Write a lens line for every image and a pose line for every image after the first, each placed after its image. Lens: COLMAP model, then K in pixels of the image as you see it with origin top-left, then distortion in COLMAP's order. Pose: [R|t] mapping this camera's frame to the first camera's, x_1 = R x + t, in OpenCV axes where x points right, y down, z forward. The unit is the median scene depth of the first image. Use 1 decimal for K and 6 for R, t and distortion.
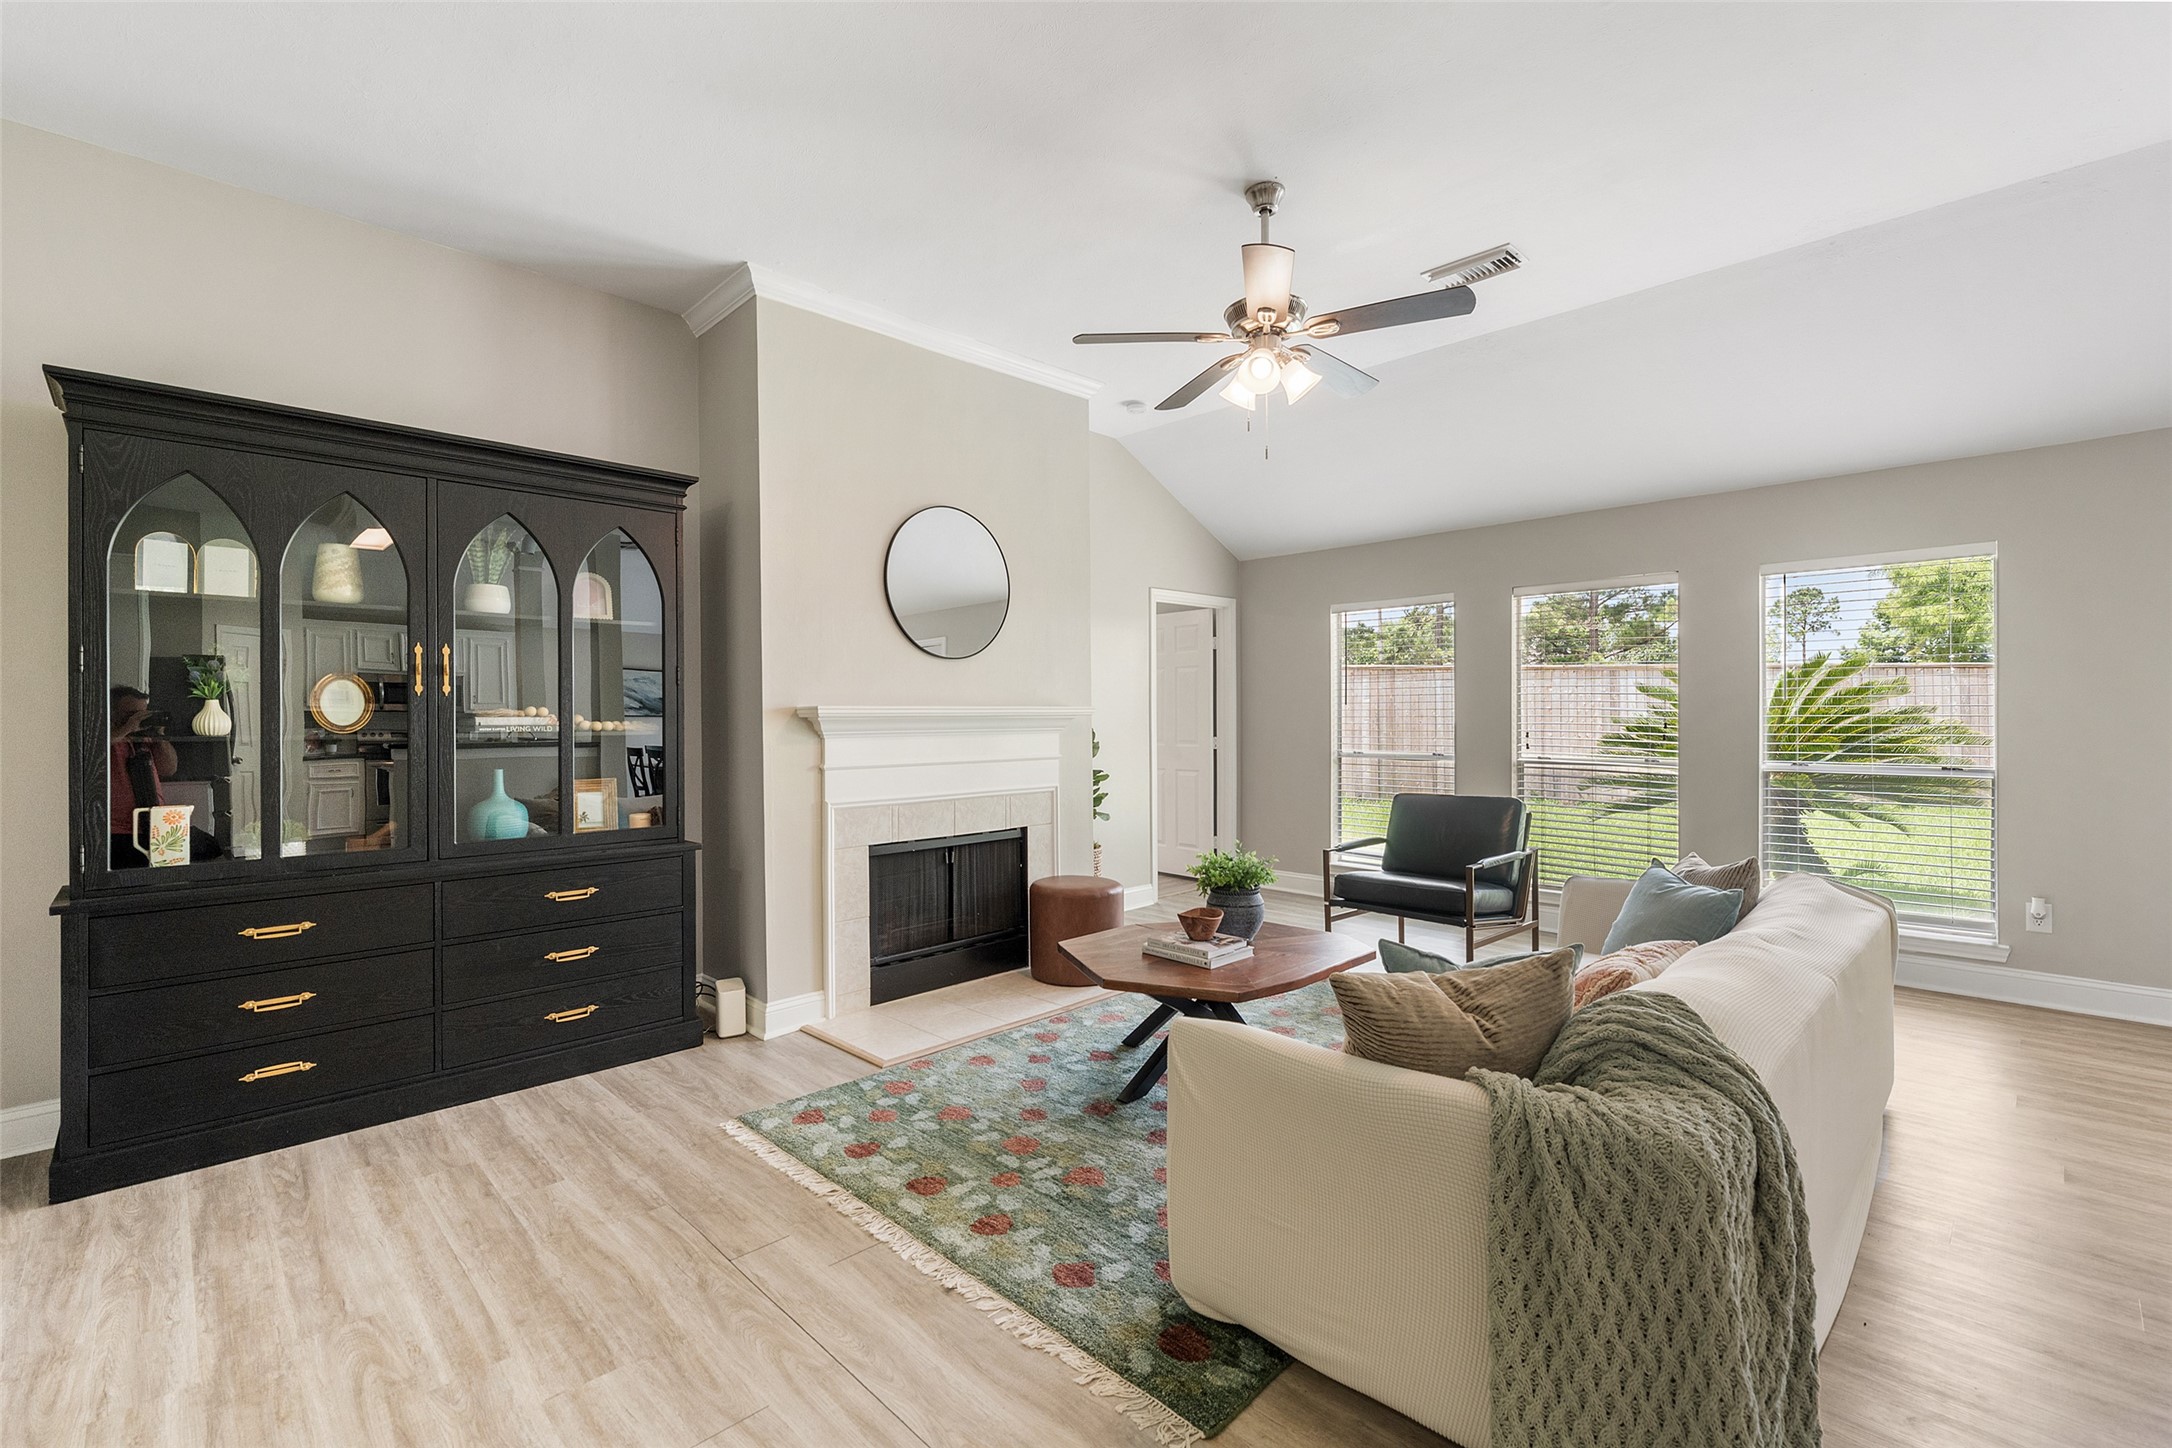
lens RADIAL K [[951.7, 0, 1083.1], [0, 951.7, 715.2], [0, 0, 1]] dist [0.000432, -0.000010]
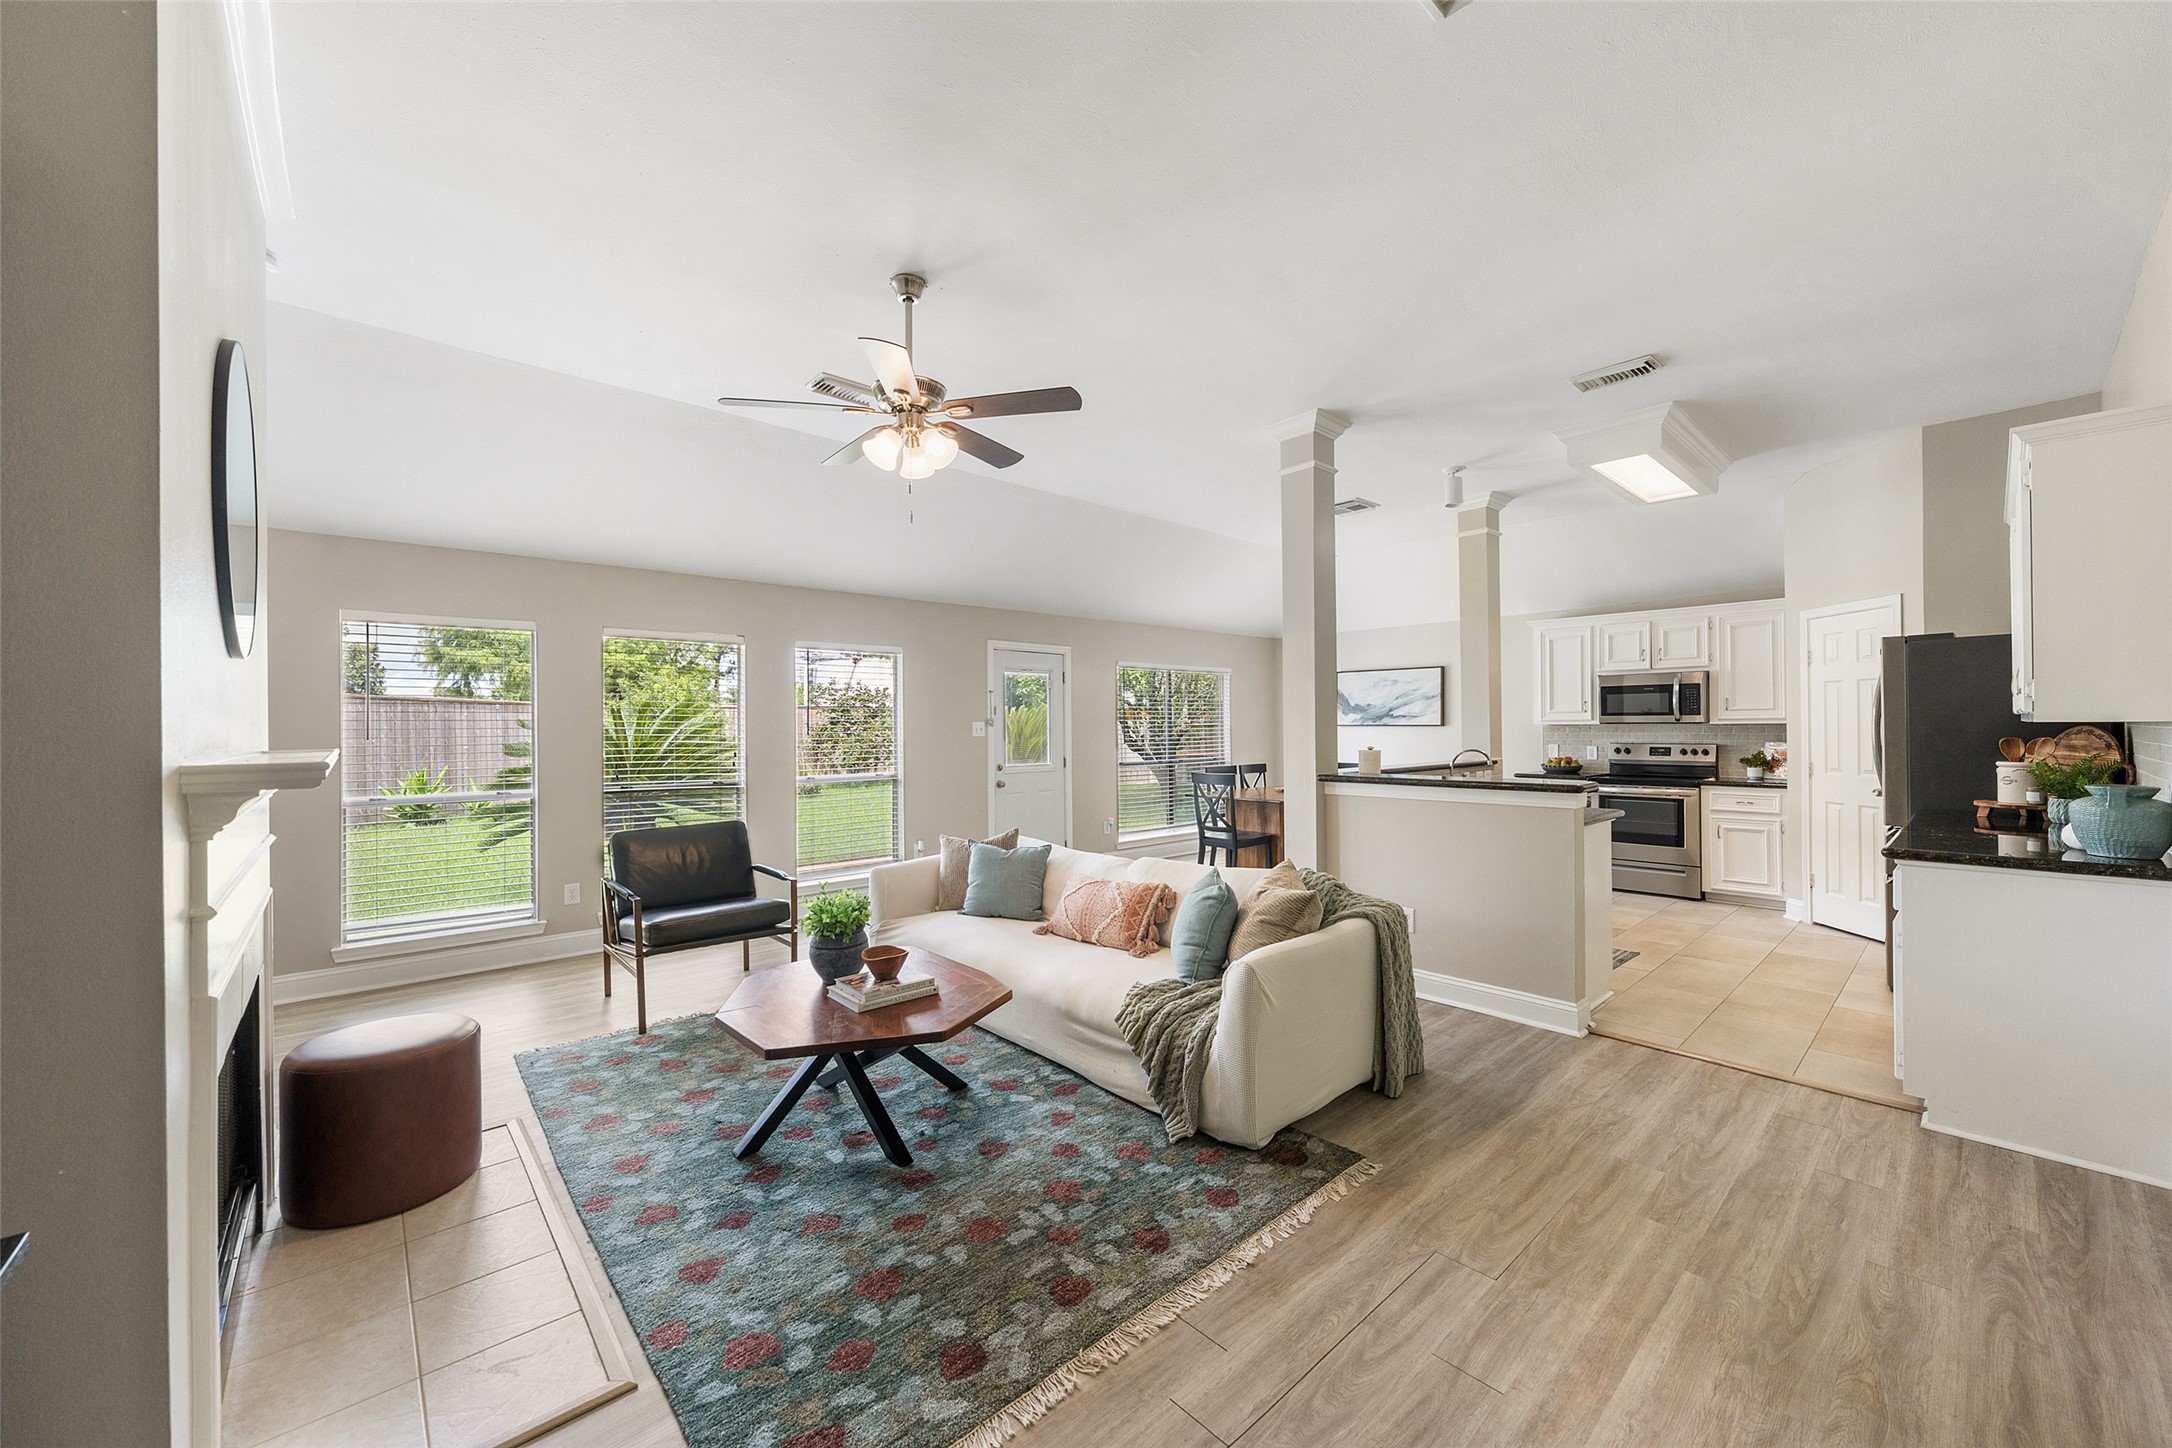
lens RADIAL K [[822.0, 0, 1086.0], [0, 822.0, 724.0], [0, 0, 1]] dist [-0.002801, -0.000049]
pose [[0.045227, 0.009328, 0.998933, -0.798816], [0.011740, 0.999882, -0.009869, -0.024977], [-0.998908, 0.012174, 0.045113, 0.803456]]
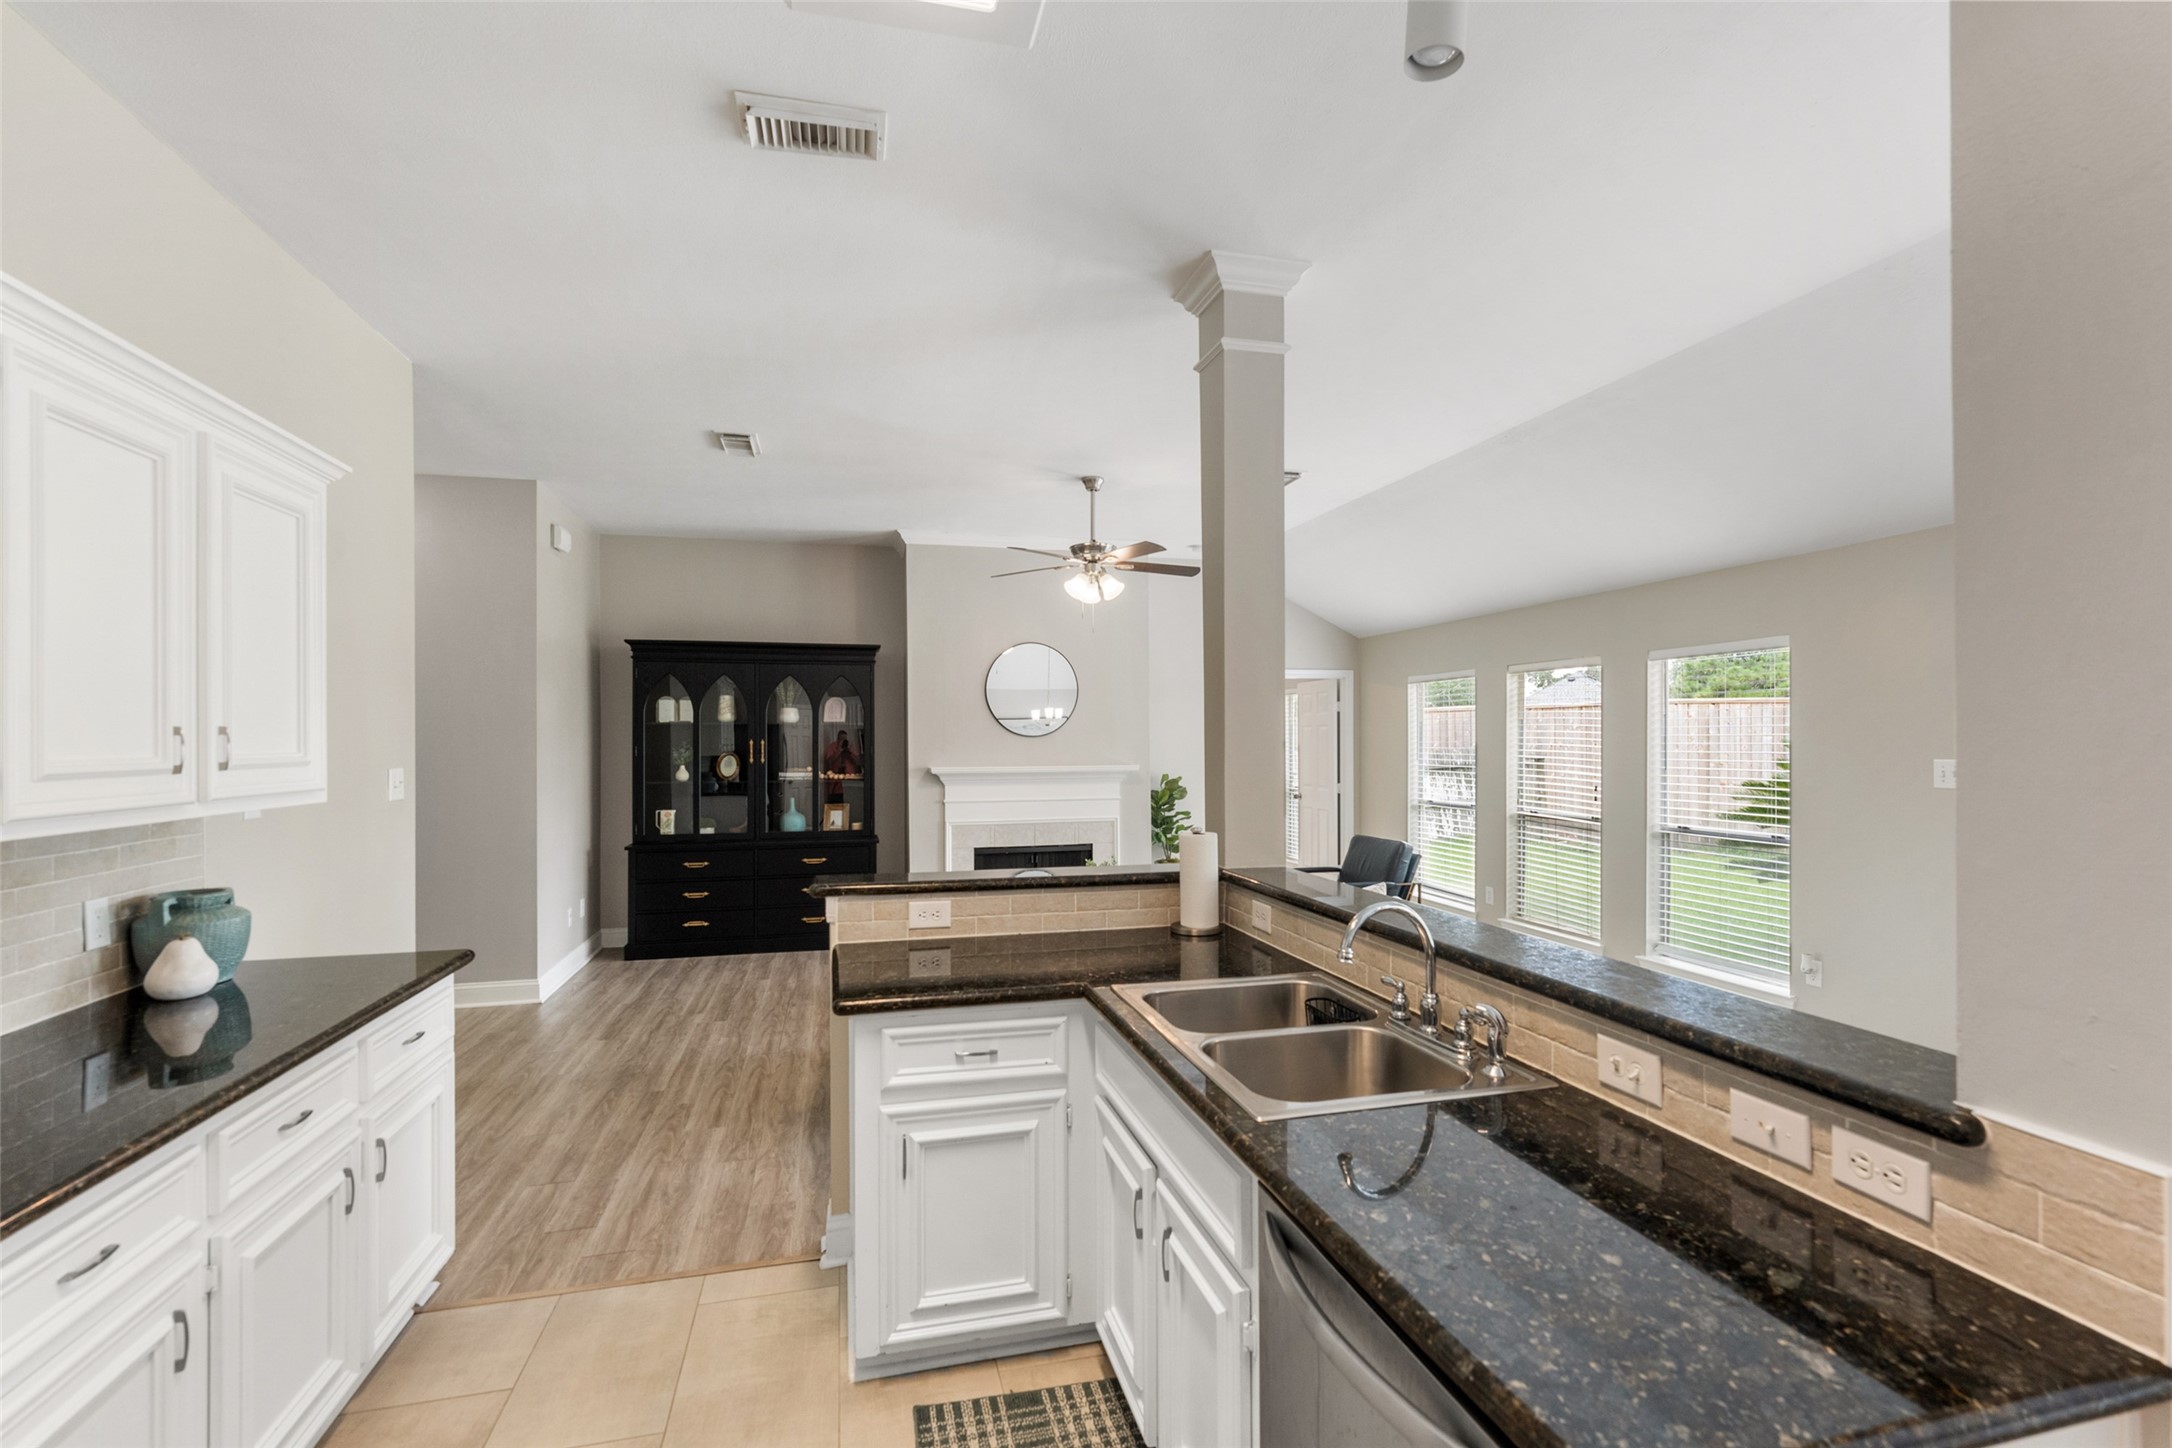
lens RADIAL K [[971.1, 0, 1091.8], [0, 971.1, 734.1], [0, 0, 1]] dist [-0.000787, -0.000017]
pose [[0.865992, -0.000721, -0.500058, 1.145416], [-0.002495, 0.999980, -0.005764, -0.081709], [0.500052, 0.006239, 0.865973, -0.566863]]
